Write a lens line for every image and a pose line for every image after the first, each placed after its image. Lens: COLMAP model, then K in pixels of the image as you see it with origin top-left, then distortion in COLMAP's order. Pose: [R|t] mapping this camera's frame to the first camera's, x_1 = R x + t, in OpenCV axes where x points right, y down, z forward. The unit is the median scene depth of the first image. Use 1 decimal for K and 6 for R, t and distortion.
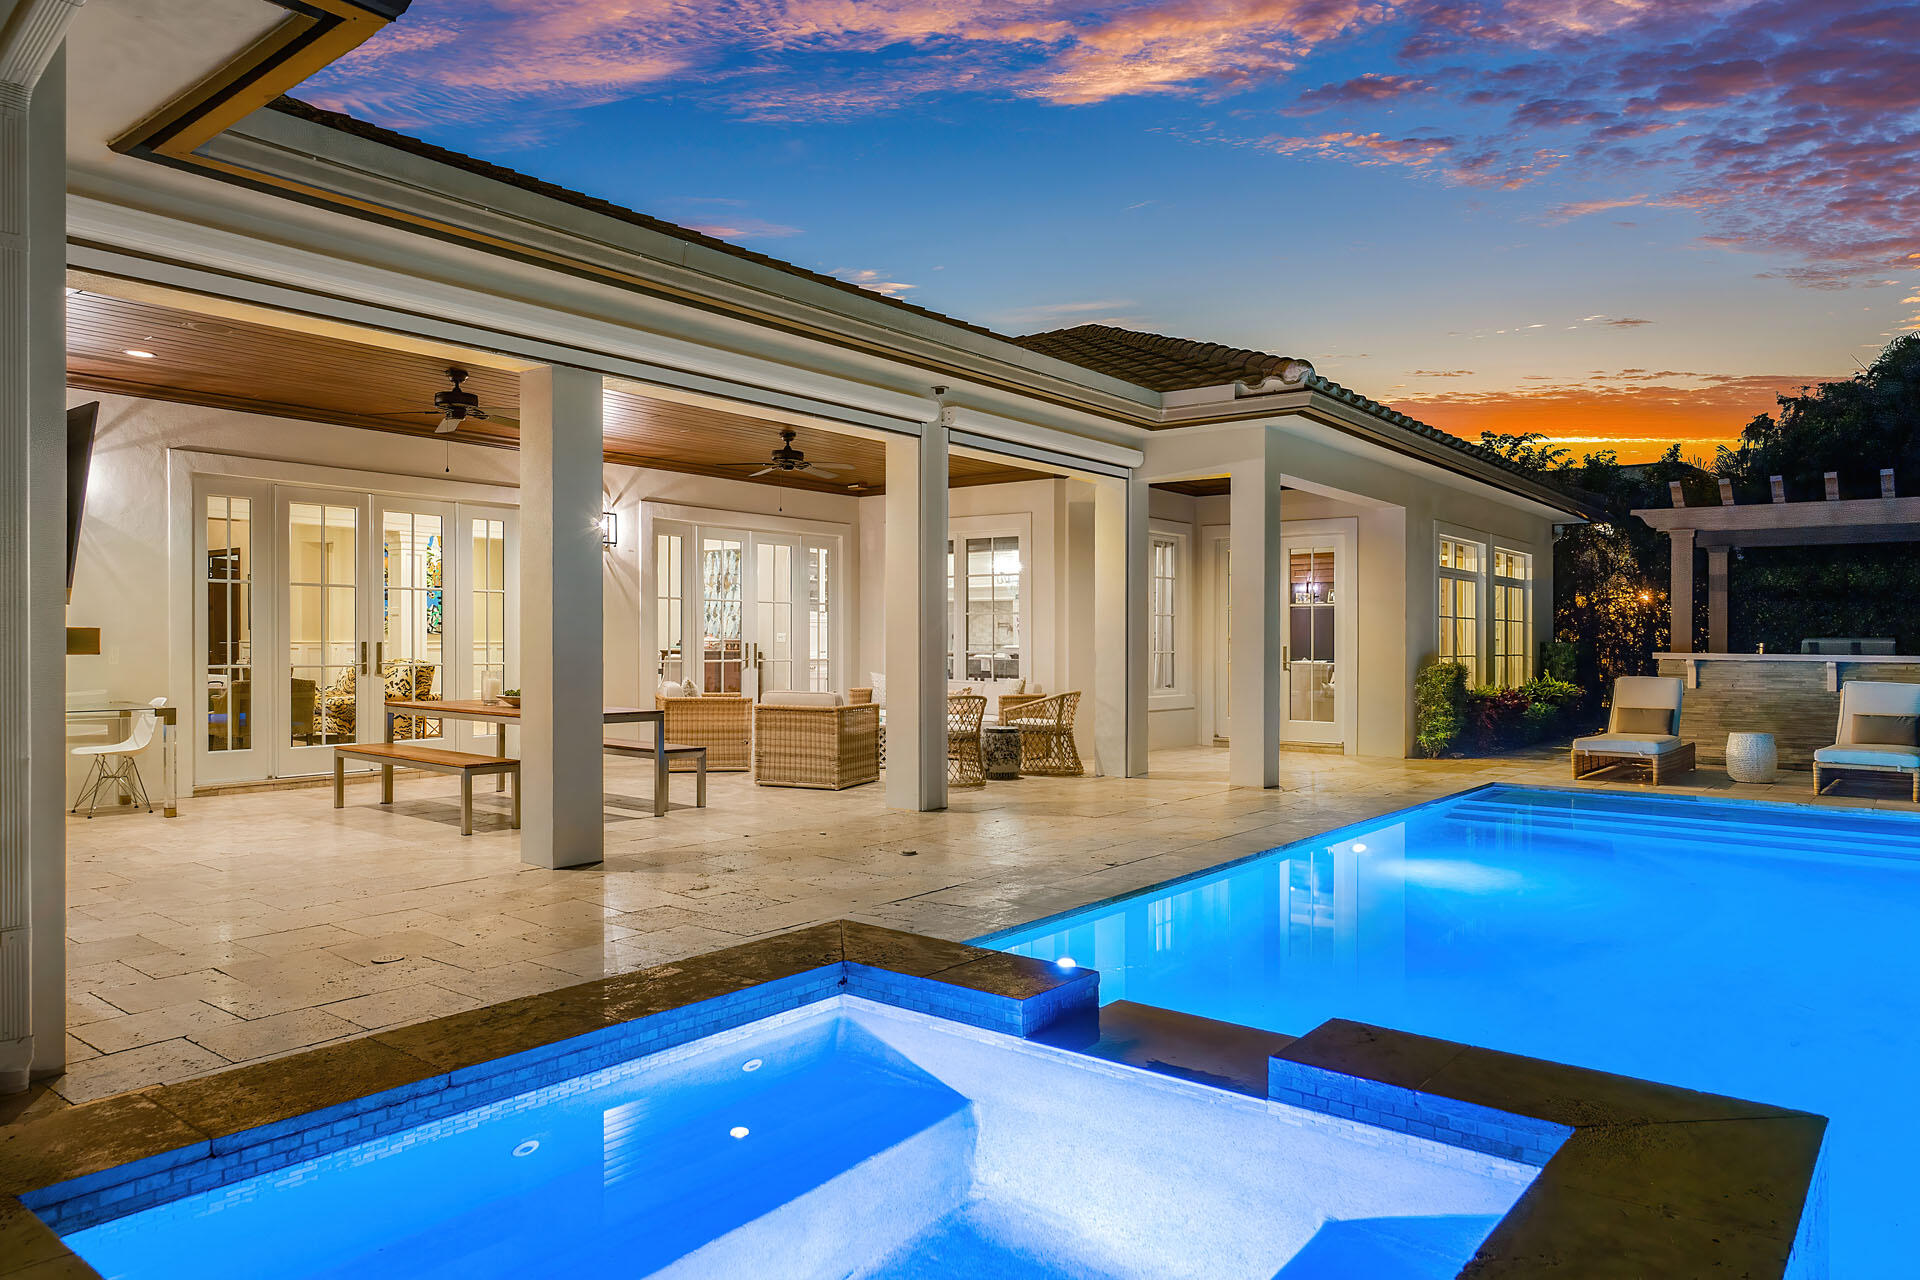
lens RADIAL K [[1254.6, 0, 998.7], [0, 1254.6, 650.3], [0, 0, 1]] dist [-0.002672, 0.001688]
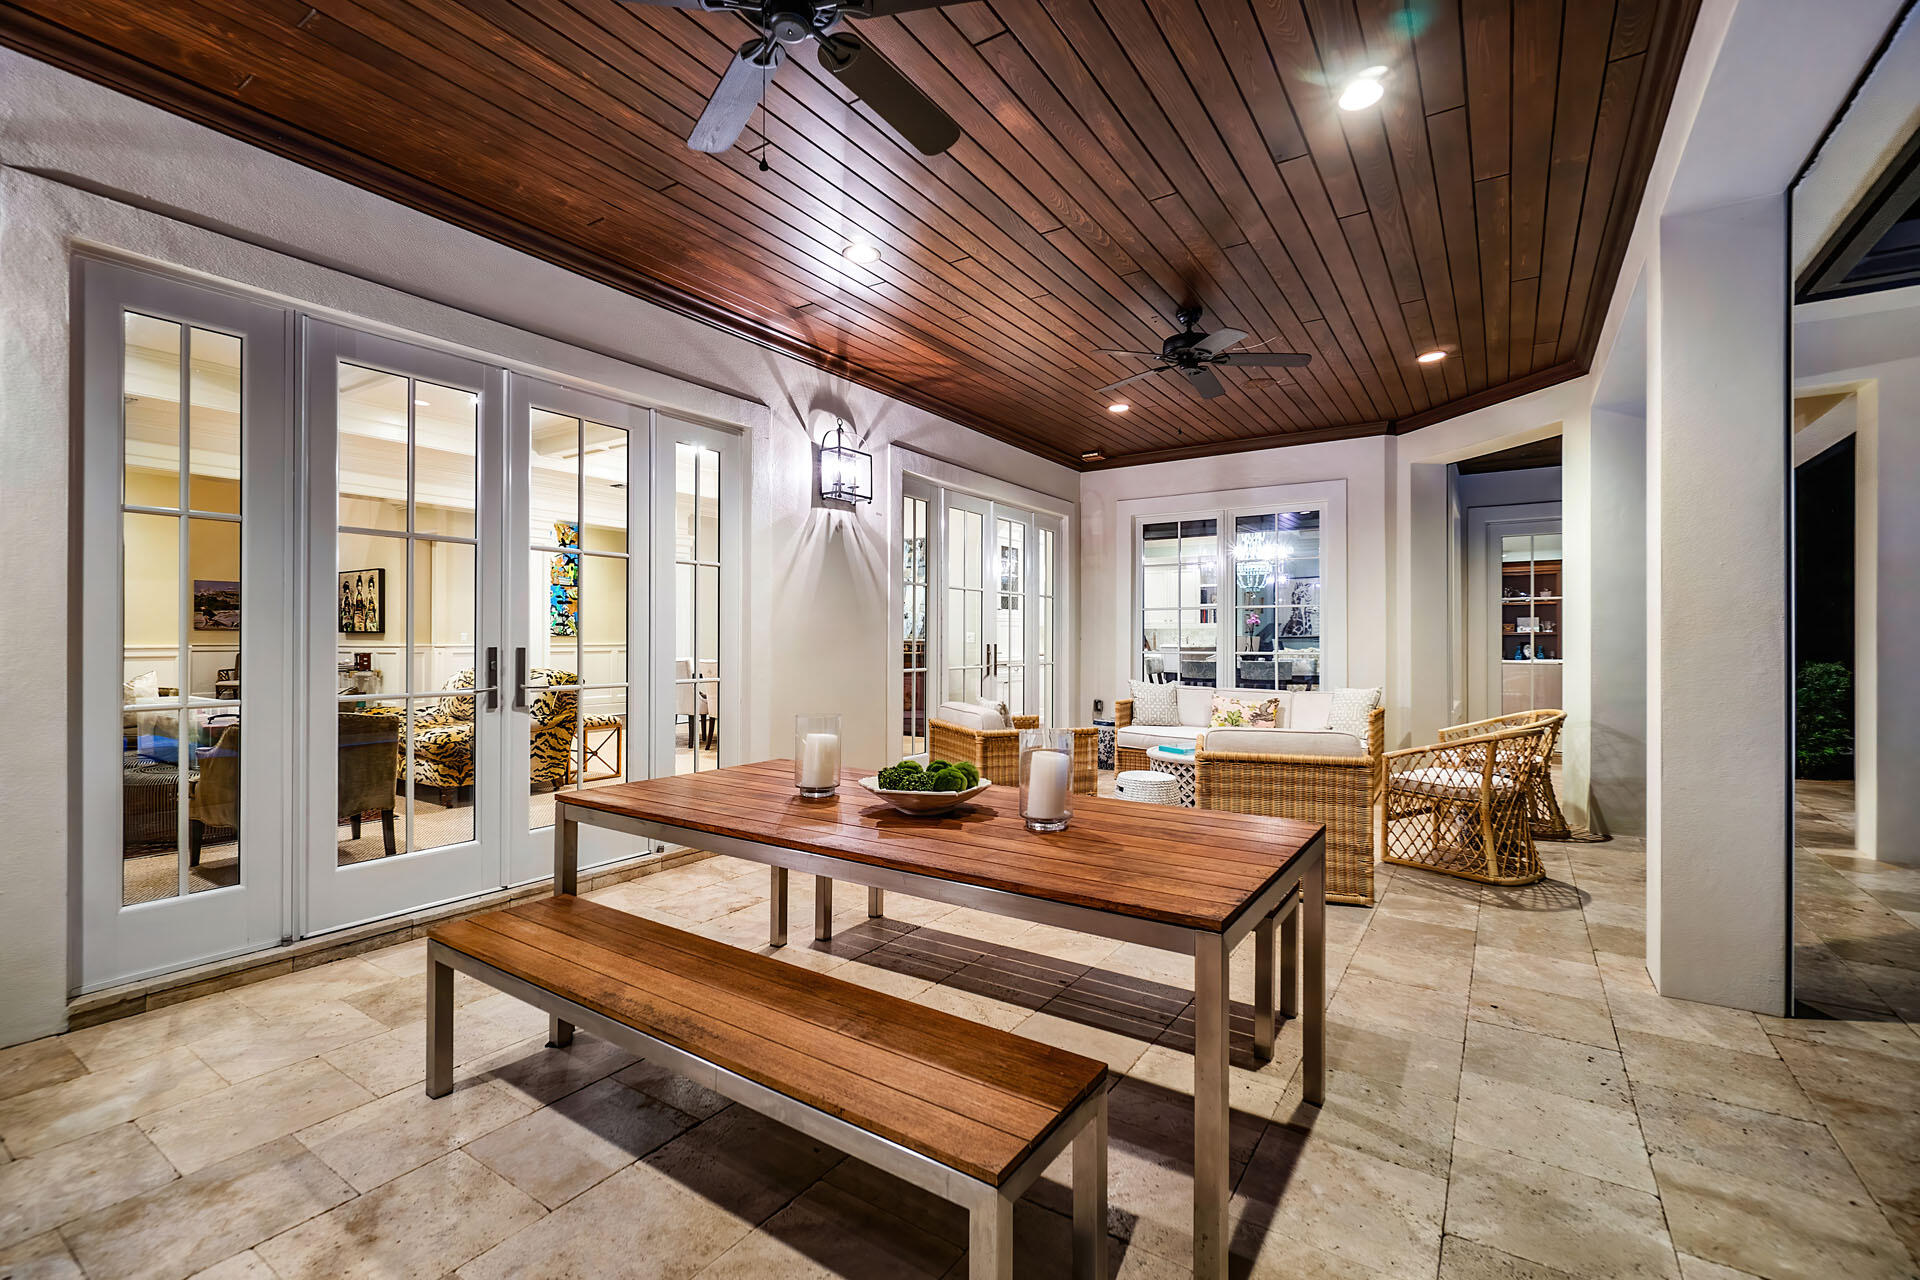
lens RADIAL K [[840.2, 0, 970.1], [0, 840.2, 633.2], [0, 0, 1]] dist [0.000424, -0.000019]
pose [[0.997304, -0.005015, 0.073215, -0.298602], [0.006148, 0.999865, -0.015257, -0.005671], [-0.073129, 0.015666, 0.997199, 0.569775]]
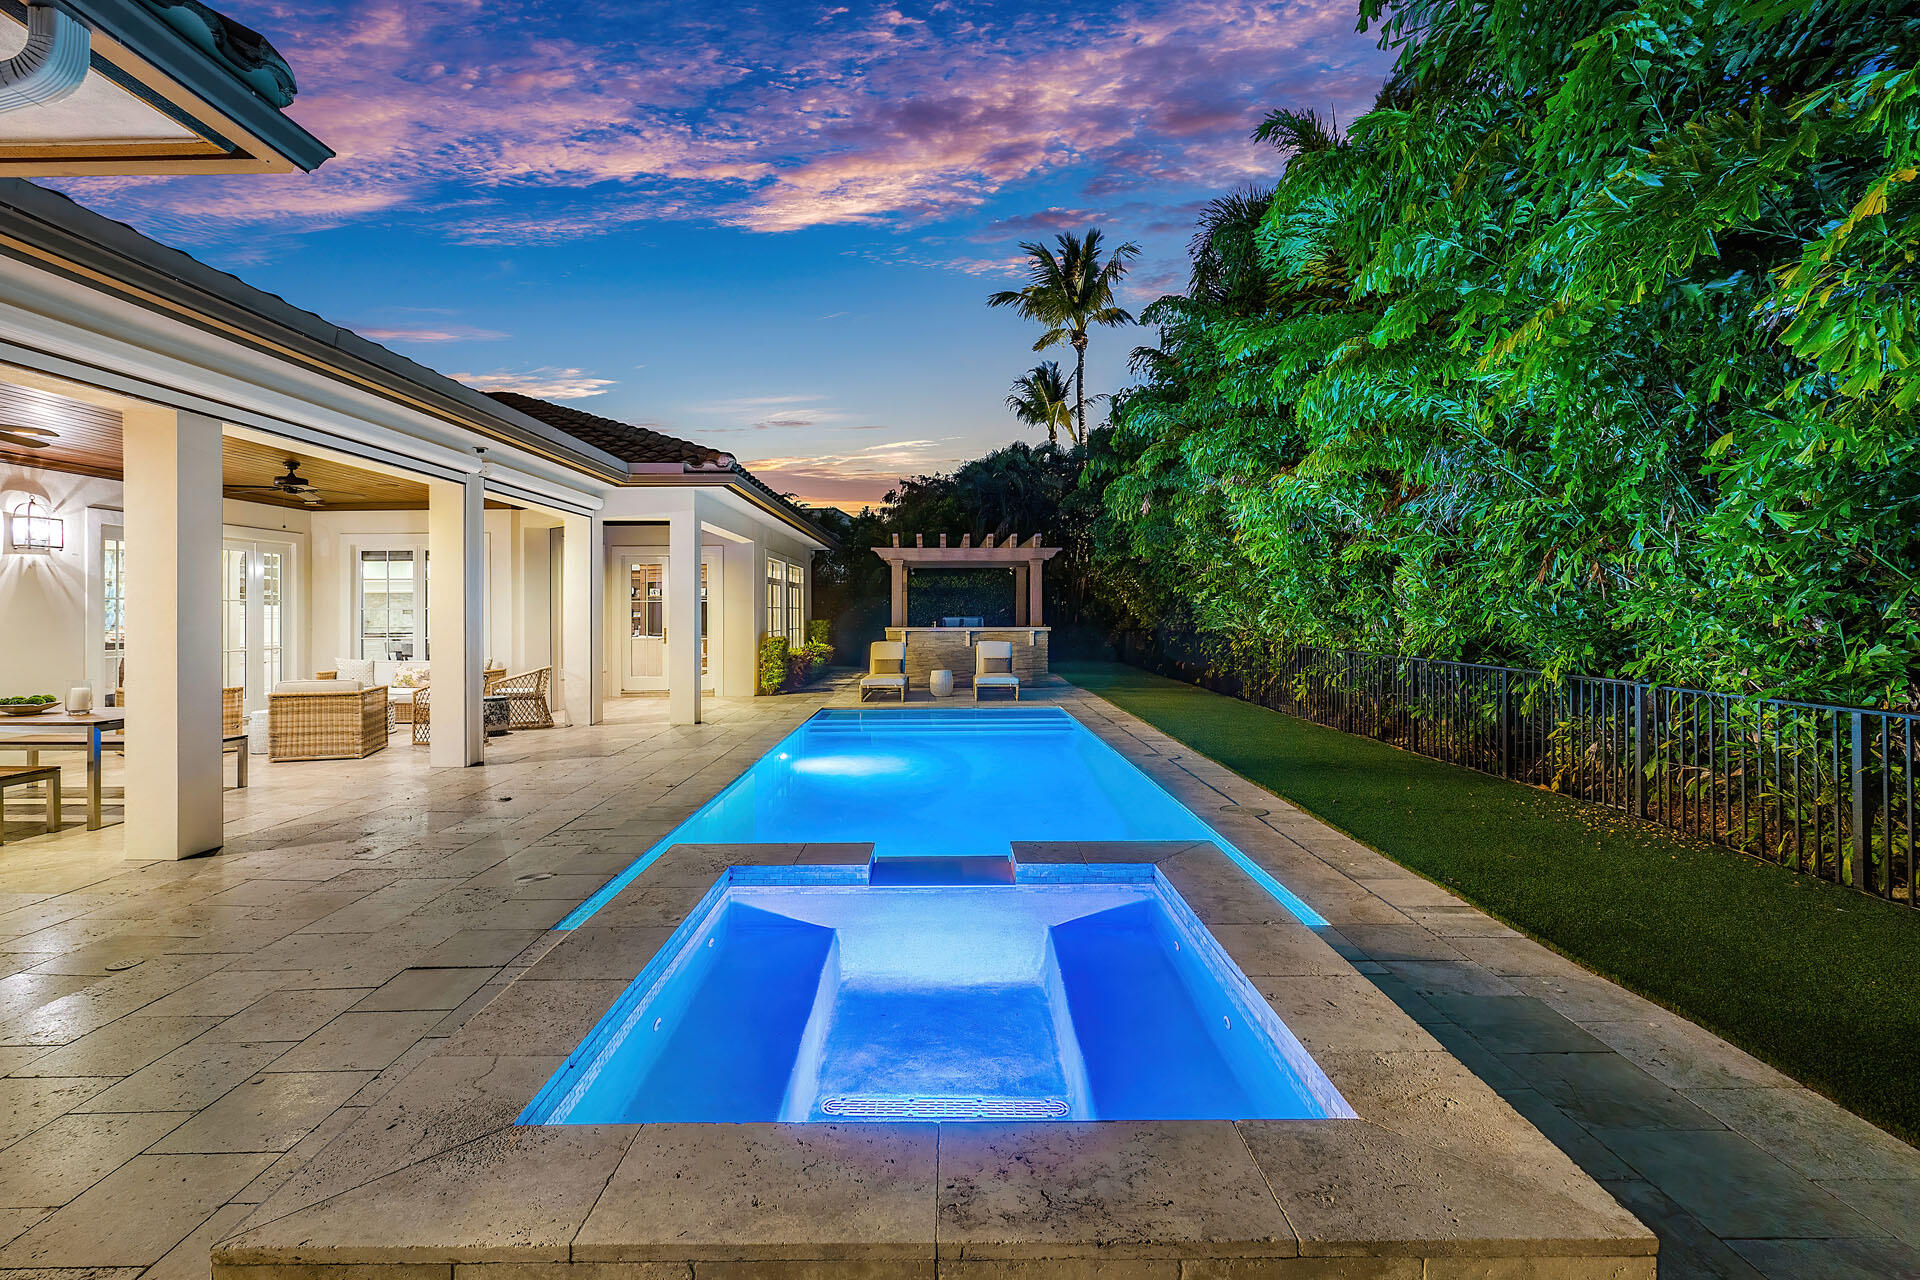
lens RADIAL K [[834.4, 0, 955.9], [0, 834.4, 605.5], [0, 0, 1]] dist [-0.001361, 0.000252]
pose [[0.786521, -0.006696, 0.617528, -0.155247], [0.015415, 0.999843, -0.008792, -0.020296], [-0.617372, 0.016434, 0.786500, -0.007145]]
